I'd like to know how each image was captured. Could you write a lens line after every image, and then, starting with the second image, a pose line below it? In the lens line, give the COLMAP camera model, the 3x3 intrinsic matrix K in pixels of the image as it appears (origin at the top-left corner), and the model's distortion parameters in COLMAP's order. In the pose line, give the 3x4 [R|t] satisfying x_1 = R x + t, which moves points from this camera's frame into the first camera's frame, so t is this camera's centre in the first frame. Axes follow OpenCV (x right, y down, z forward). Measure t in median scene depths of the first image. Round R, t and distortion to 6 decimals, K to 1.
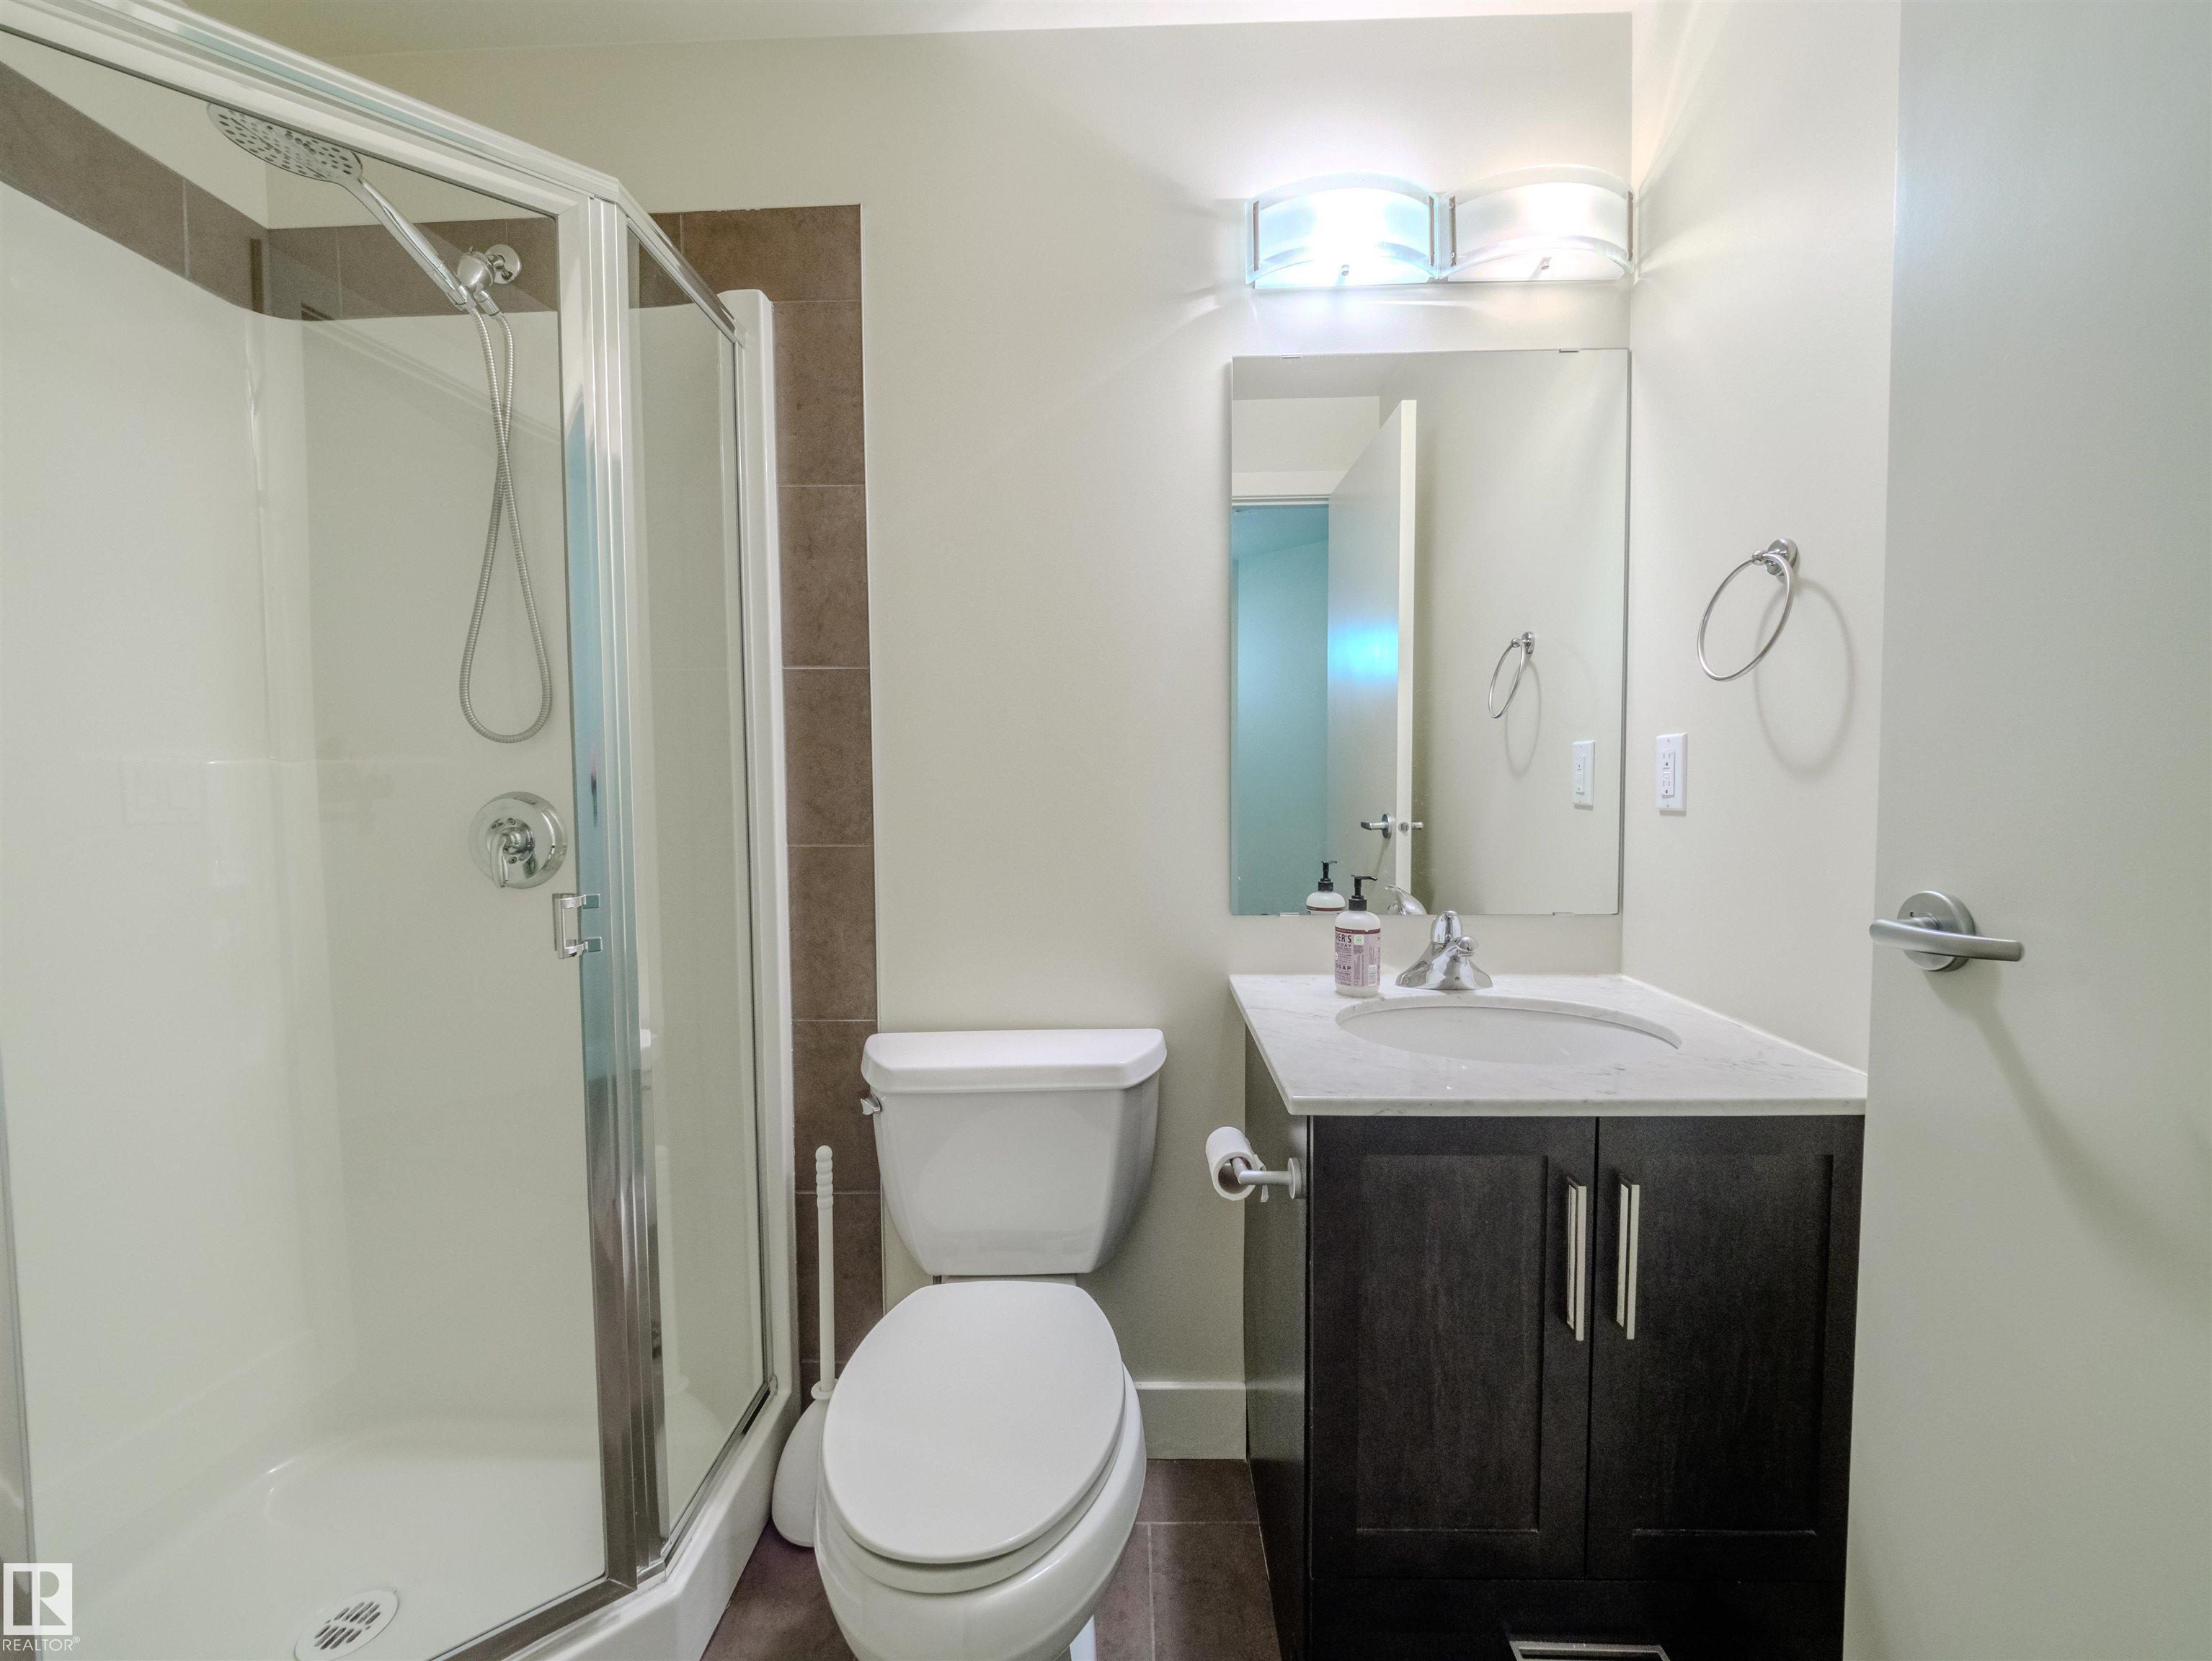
lens RADIAL K [[918.4, 0, 1105.4], [0, 918.4, 832.6], [0, 0, 1]] dist [0.000170, -0.004860]
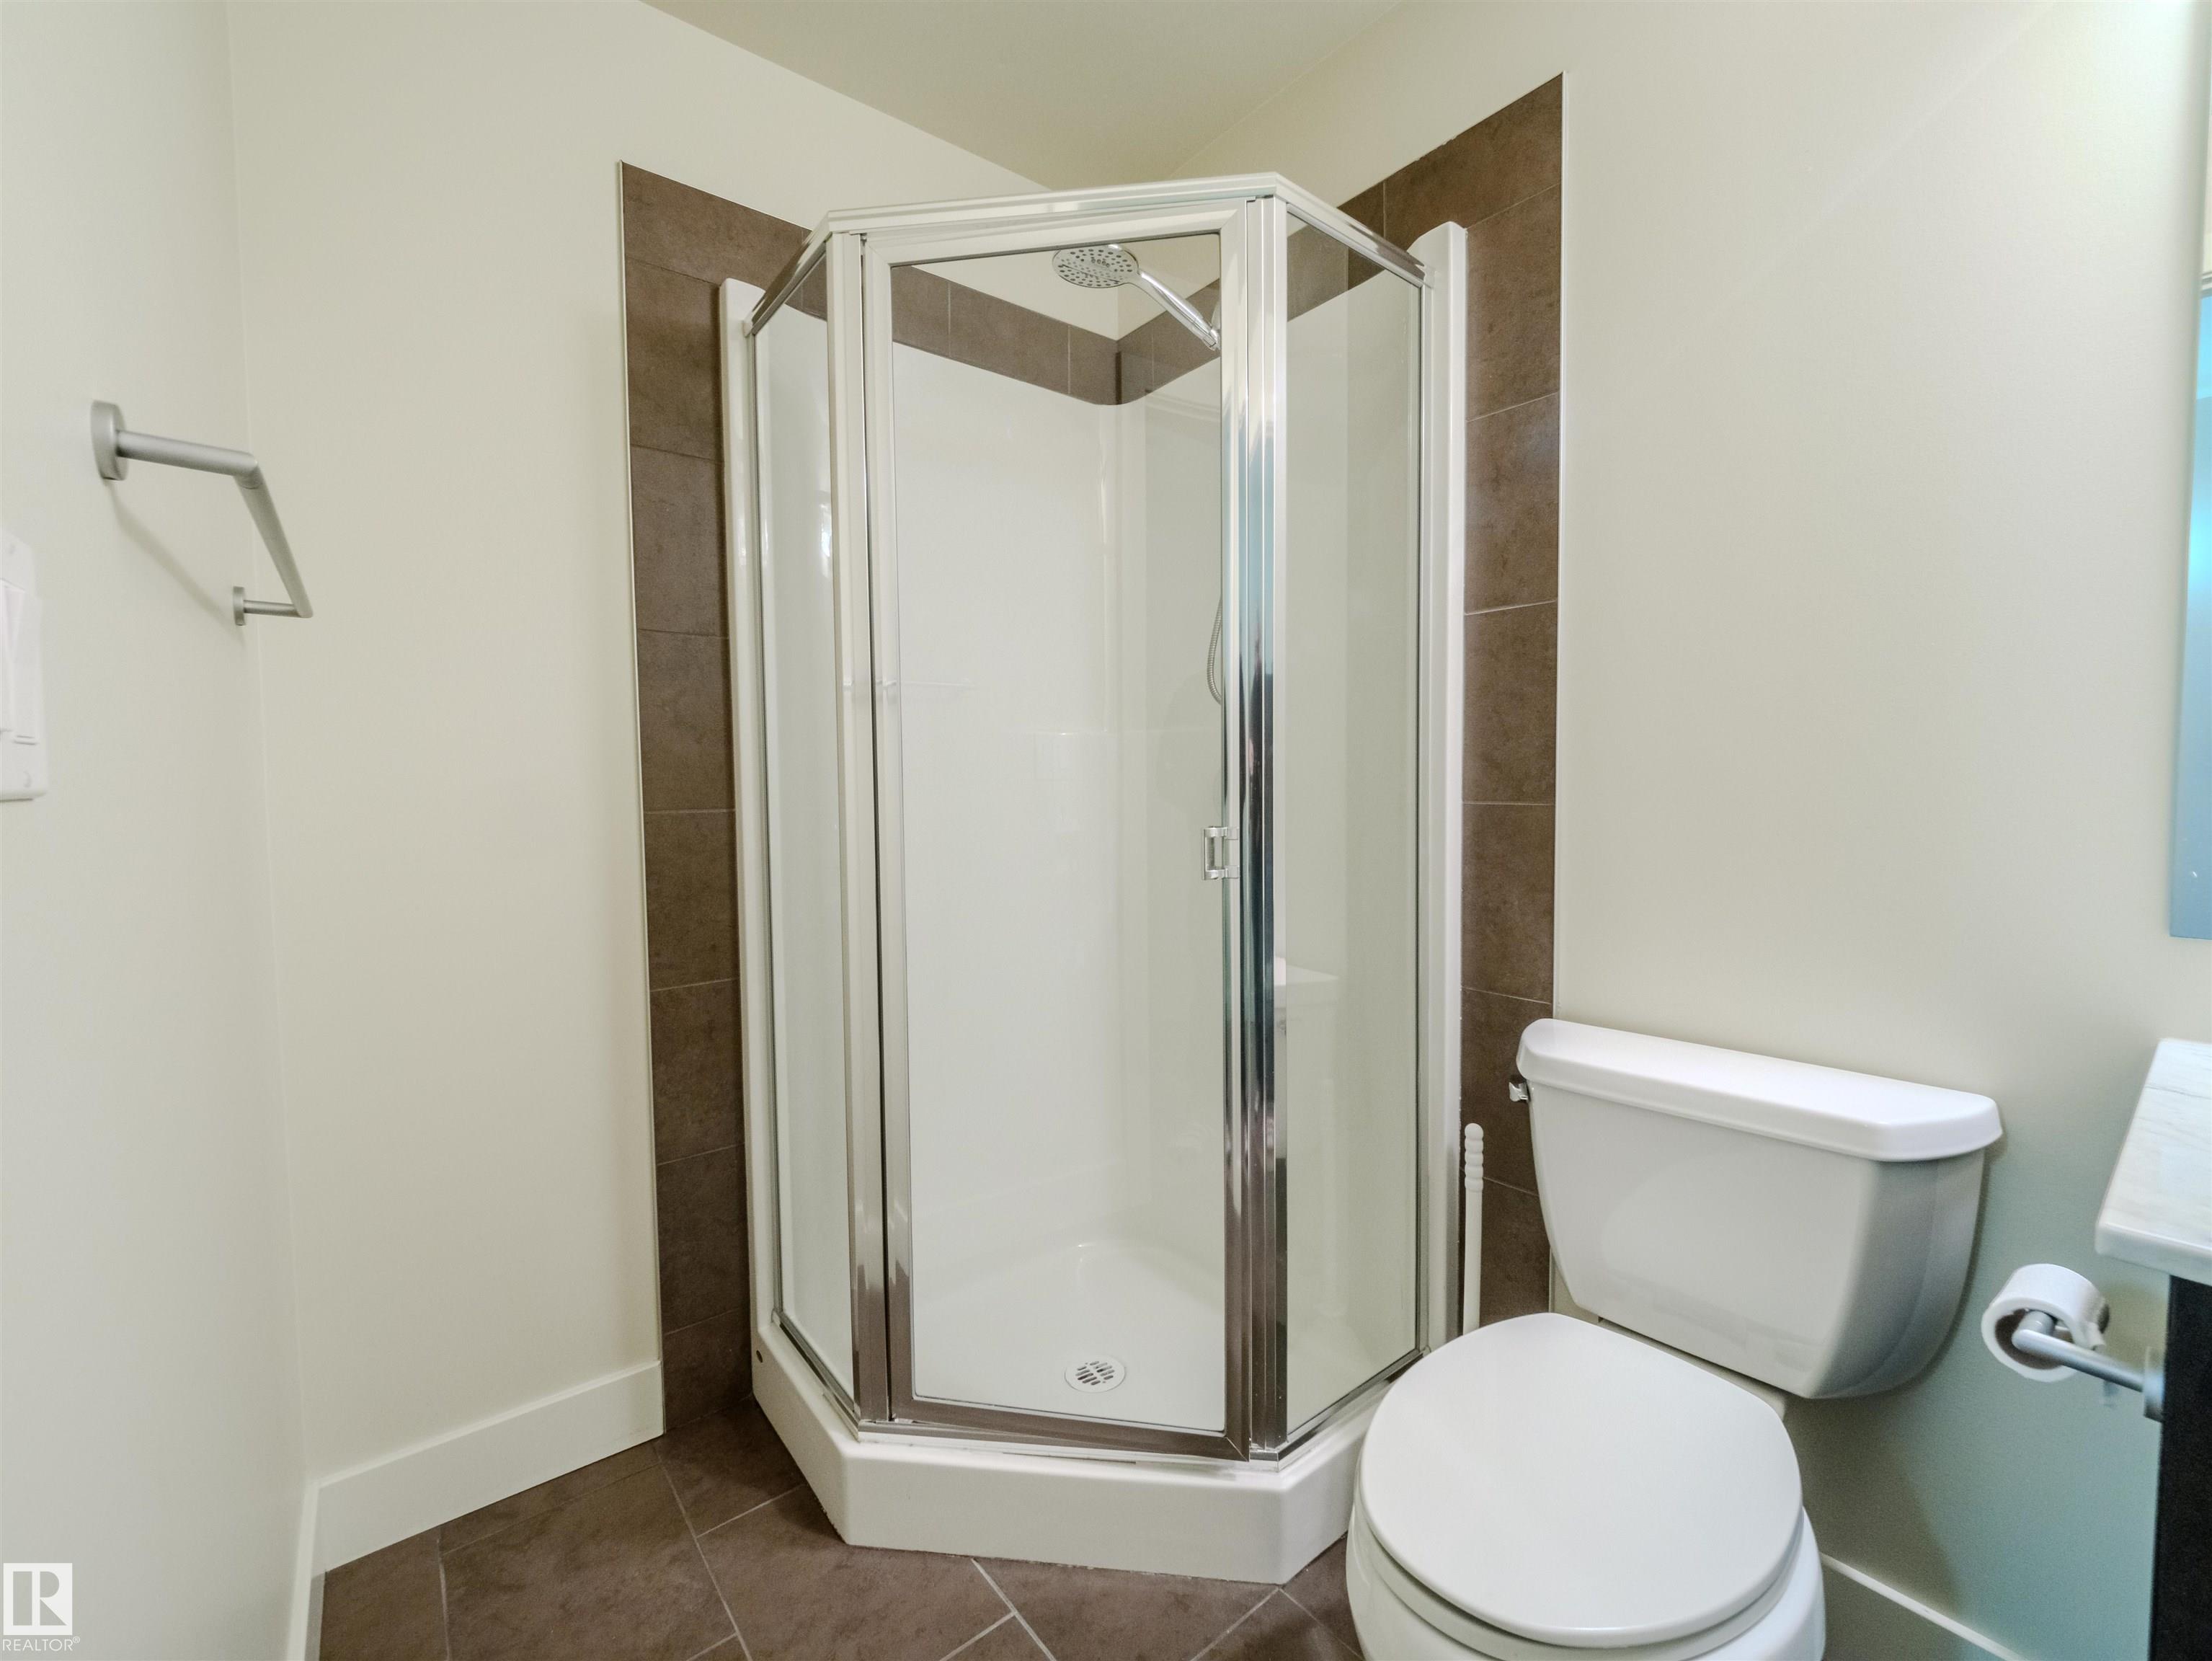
lens RADIAL K [[918.4, 0, 1106.4], [0, 918.4, 829.4], [0, 0, 1]] dist [0.000170, -0.004860]
pose [[0.650140, 0.041529, -0.758678, 0.139131], [-0.035614, 0.999073, 0.024169, 0.033141], [0.758979, 0.011306, 0.651017, 0.104917]]
